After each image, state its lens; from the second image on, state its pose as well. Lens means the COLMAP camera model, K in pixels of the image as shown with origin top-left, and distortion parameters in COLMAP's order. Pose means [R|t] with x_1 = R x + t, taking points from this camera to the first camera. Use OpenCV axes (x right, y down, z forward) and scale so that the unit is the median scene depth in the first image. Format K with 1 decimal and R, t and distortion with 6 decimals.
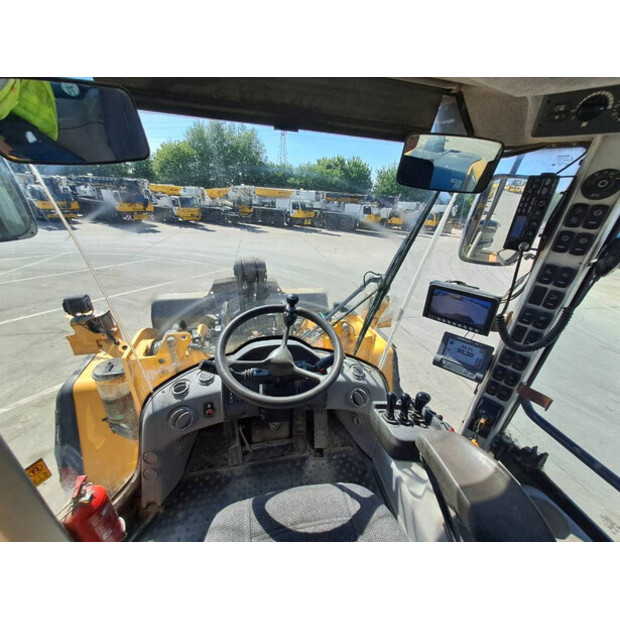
lens RADIAL K [[248.4, 0, 310.4], [0, 248.4, 309.0], [0, 0, 1]] dist [0.000891, -0.000202]
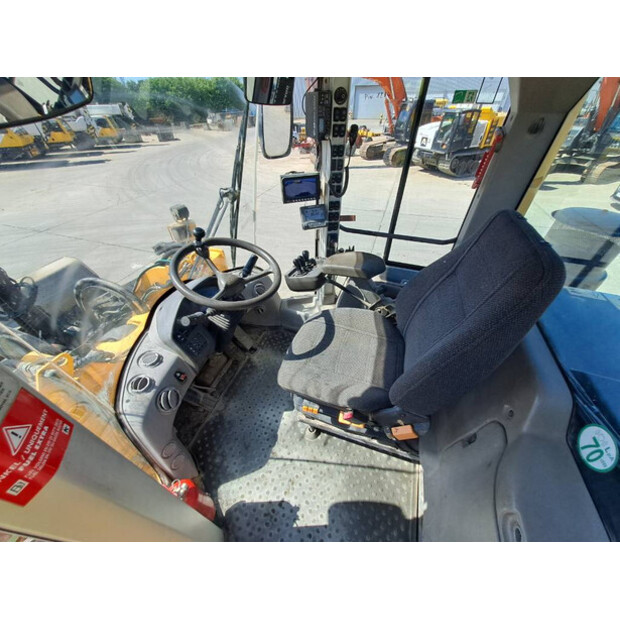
lens RADIAL K [[248.4, 0, 304.6], [0, 248.4, 311.0], [0, 0, 1]] dist [0.000891, -0.000202]
pose [[0.516816, -0.602950, 0.607743, -0.616580], [0.394933, 0.797766, 0.455629, -0.070114], [-0.759559, 0.004541, 0.650423, -0.037459]]
